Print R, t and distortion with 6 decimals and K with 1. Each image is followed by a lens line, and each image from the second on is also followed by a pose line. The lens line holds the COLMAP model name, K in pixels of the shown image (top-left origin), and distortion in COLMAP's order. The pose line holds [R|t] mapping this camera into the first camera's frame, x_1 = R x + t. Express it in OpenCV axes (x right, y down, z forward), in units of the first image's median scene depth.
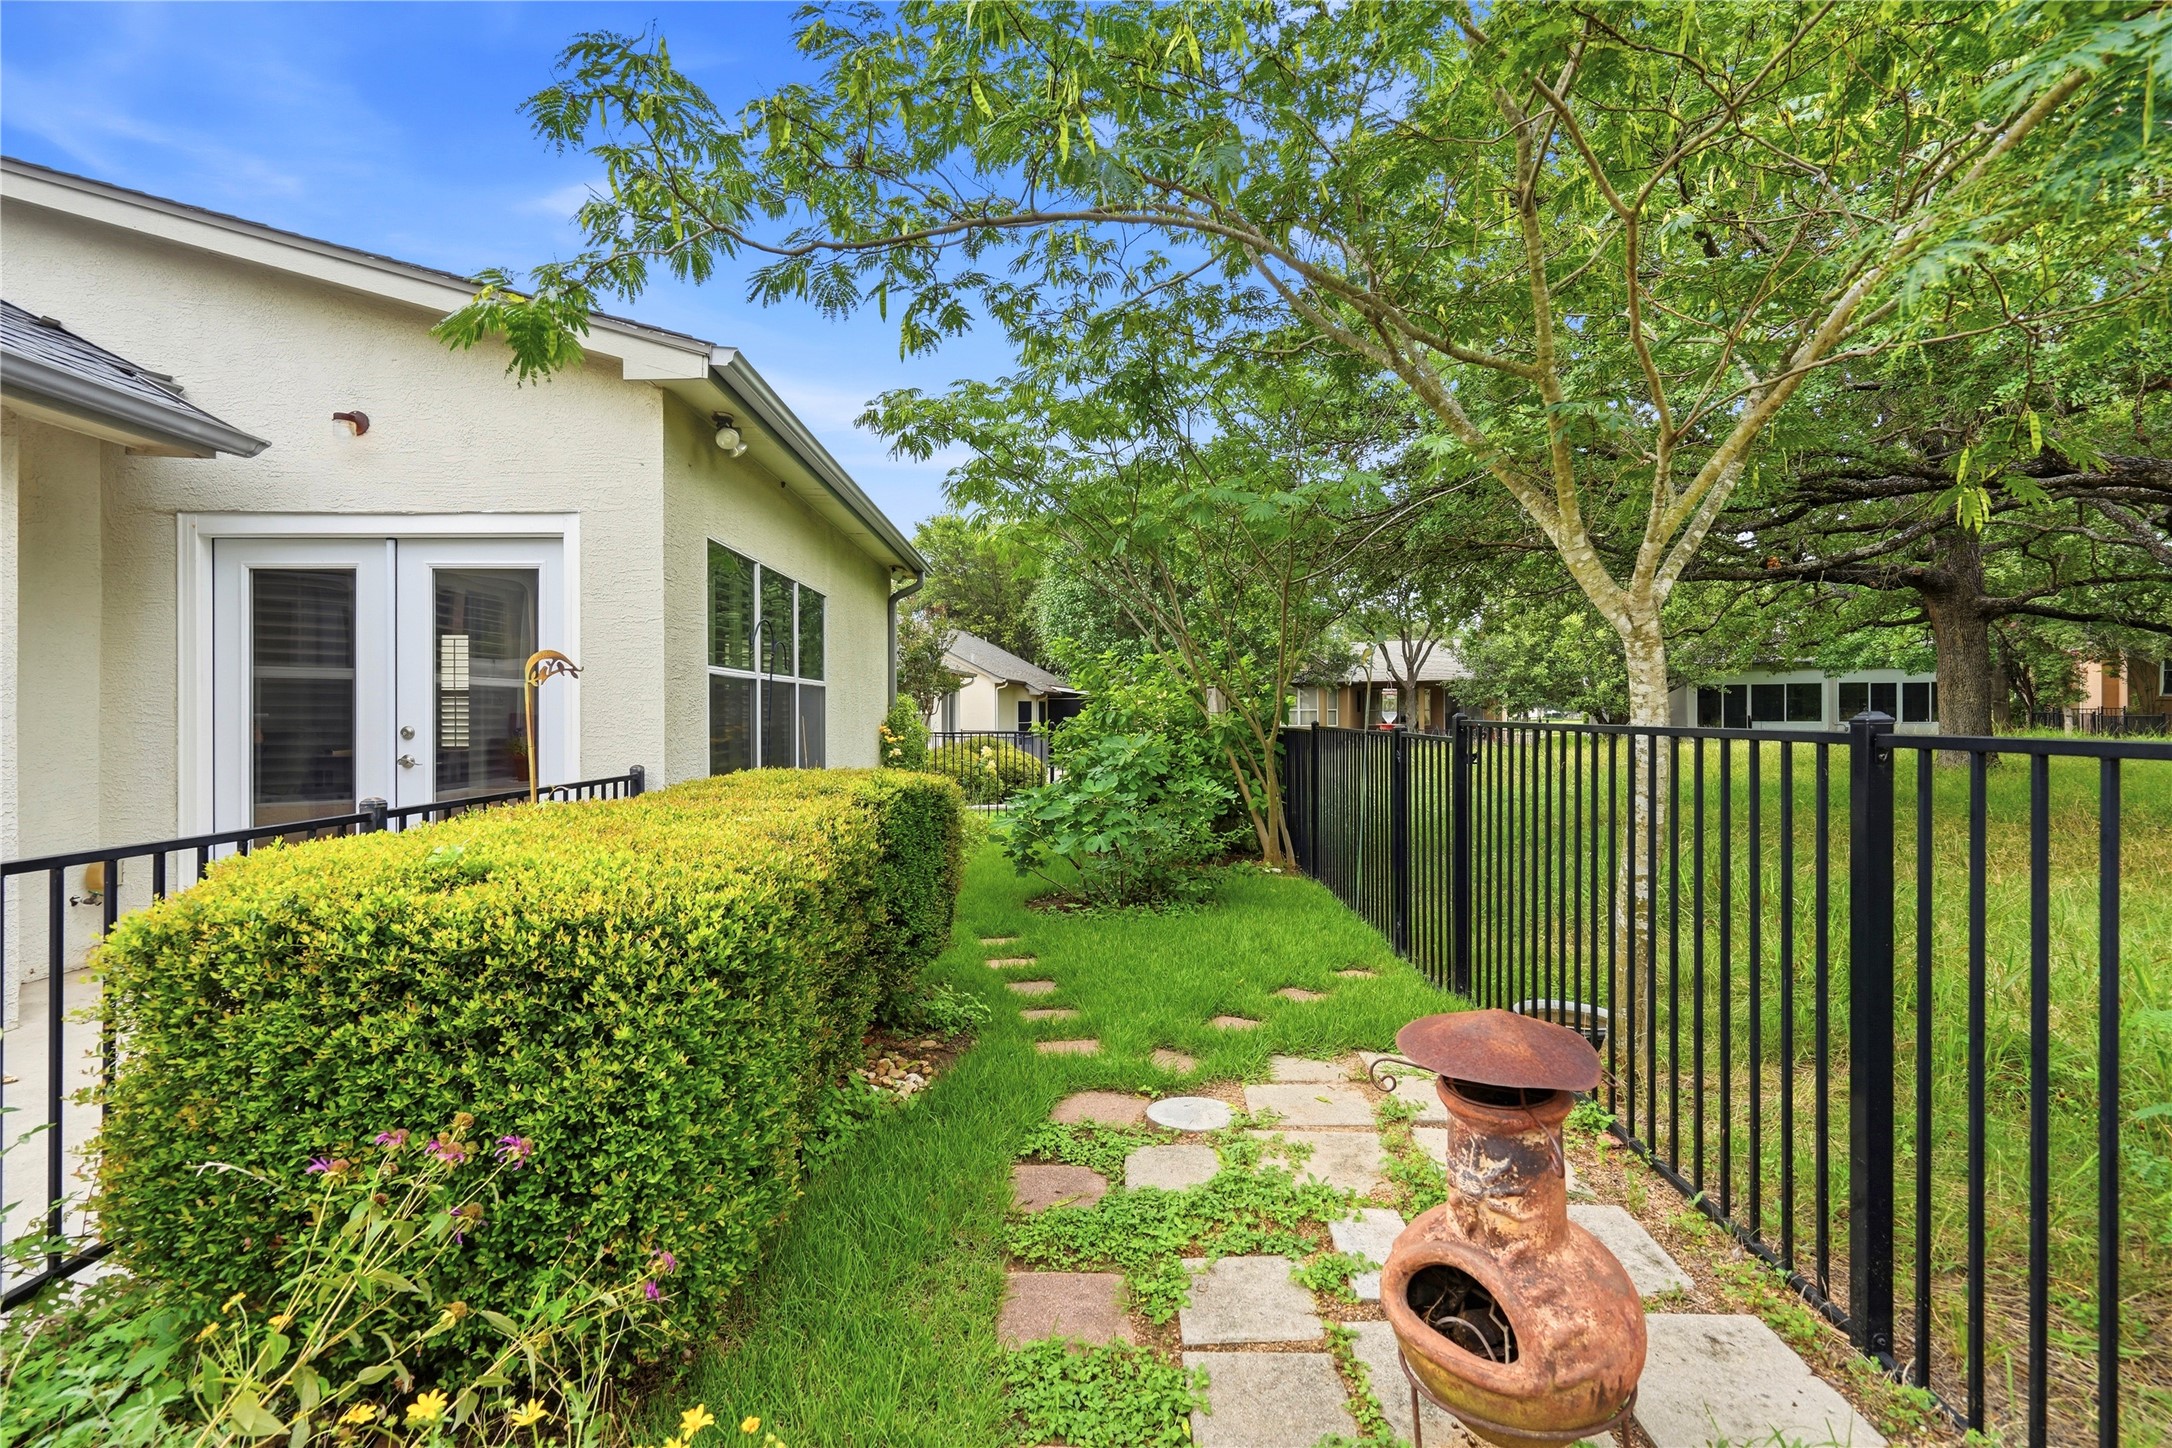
lens RADIAL K [[1008.6, 0, 1086.0], [0, 1008.6, 724.0], [0, 0, 1]] dist [0.007050, -0.000340]
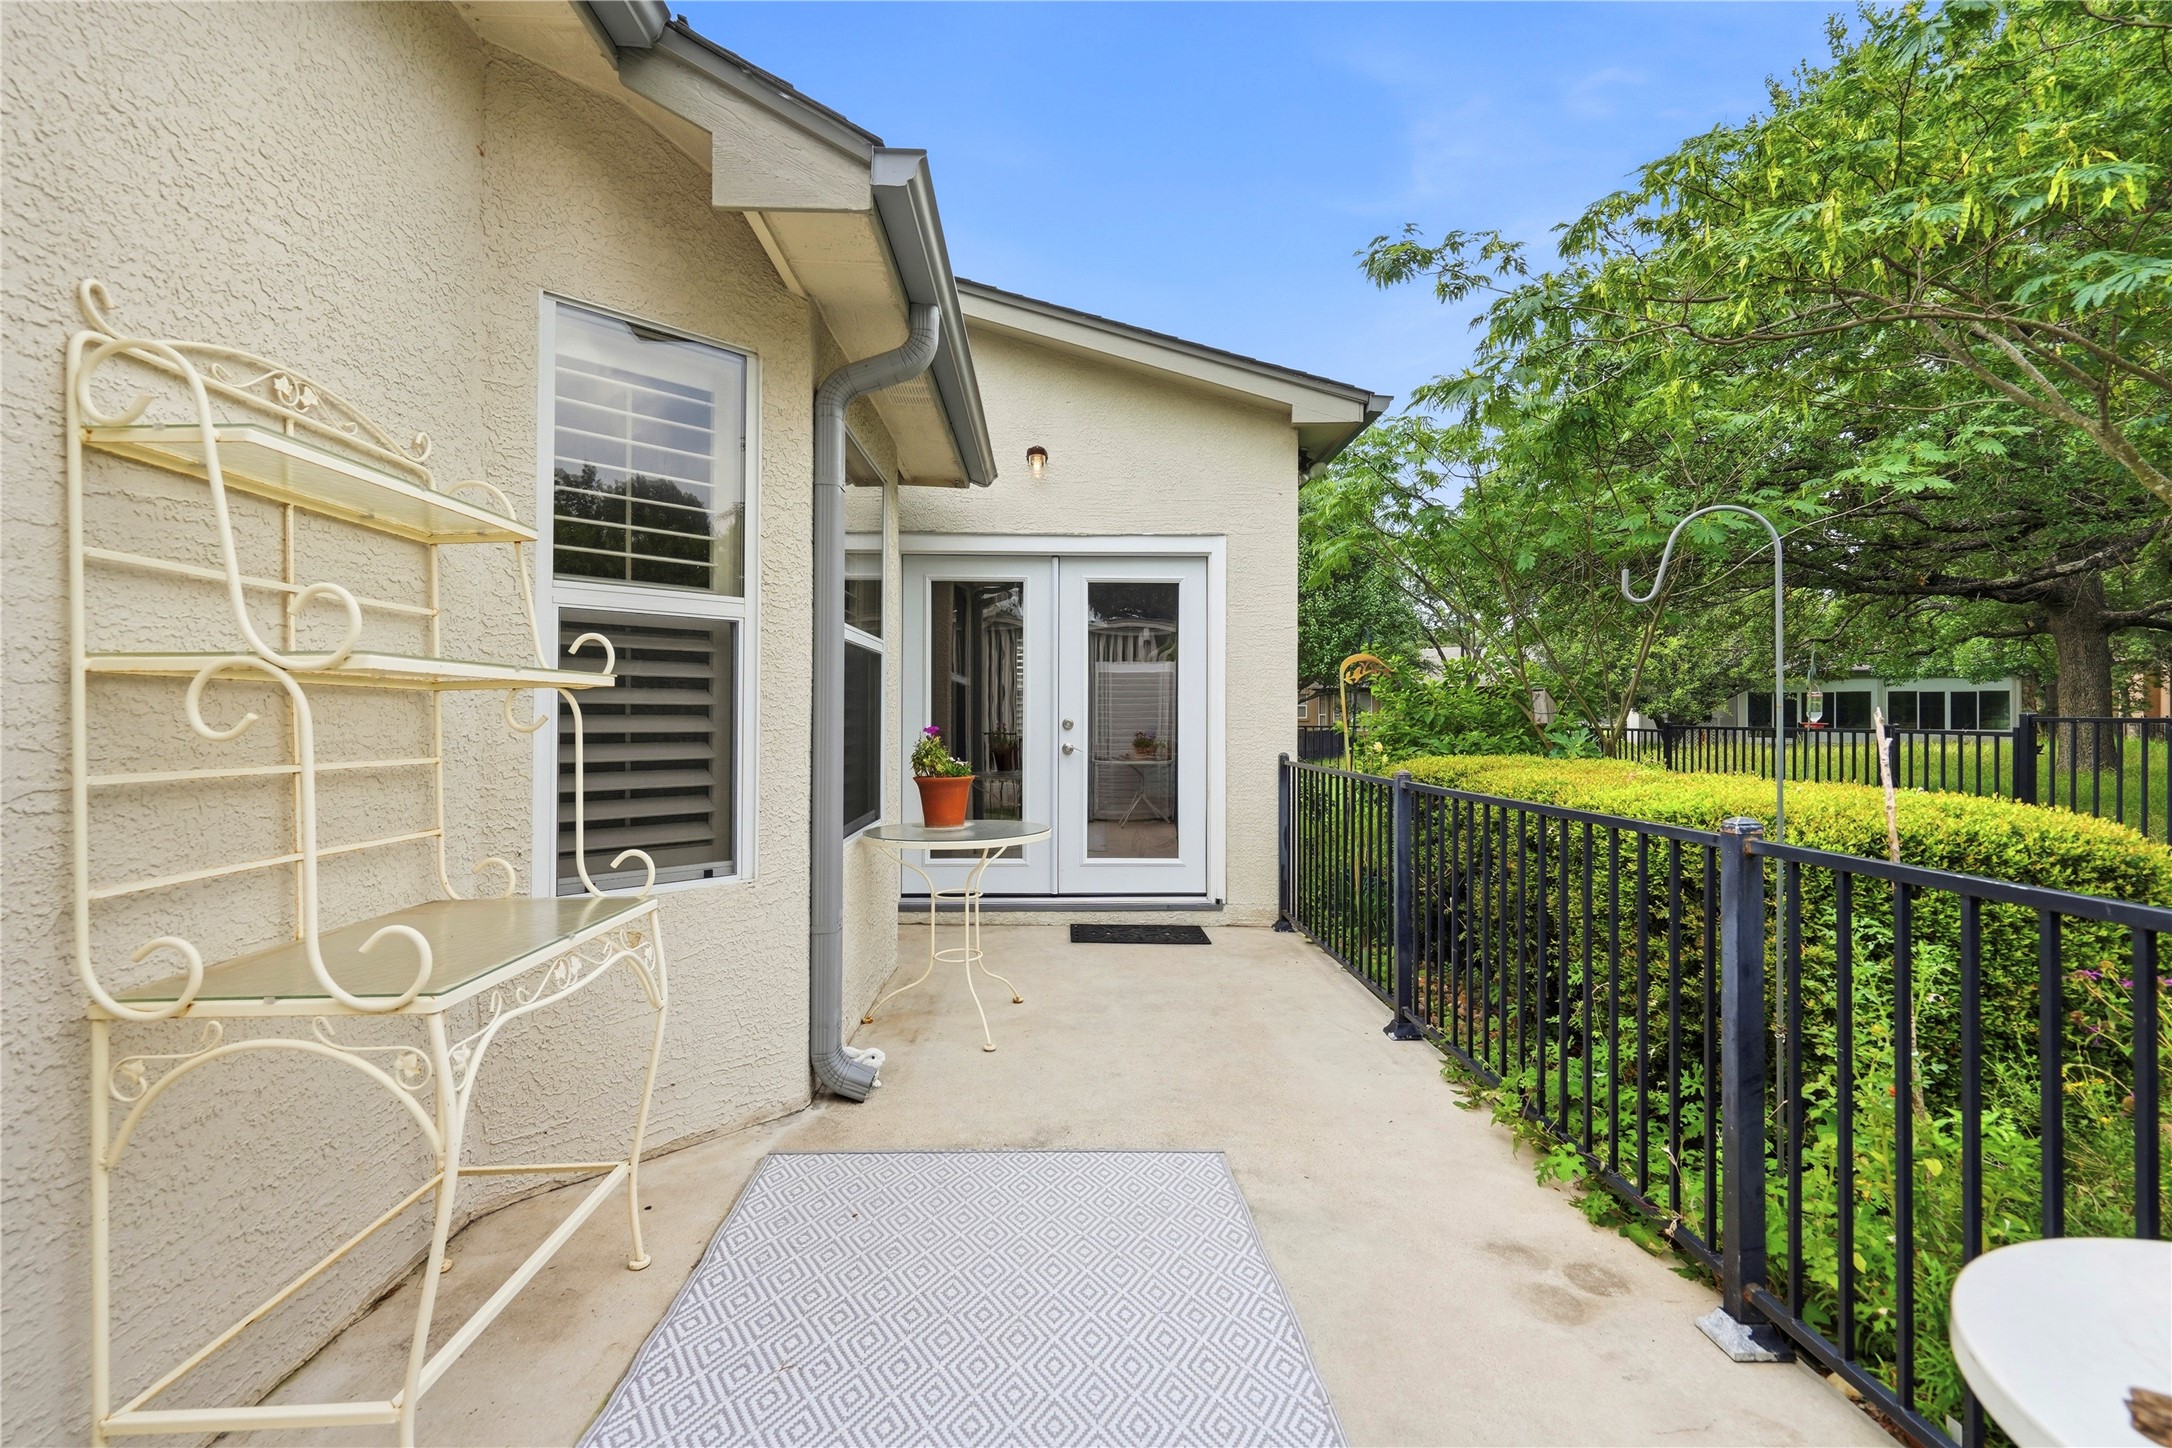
lens RADIAL K [[1008.6, 0, 1086.0], [0, 1008.6, 724.0], [0, 0, 1]] dist [0.007050, -0.000340]
pose [[0.999924, 0.008717, 0.008737, -0.656260], [-0.008706, 0.999961, -0.001343, 0.009534], [-0.008748, 0.001267, 0.999961, -0.150718]]
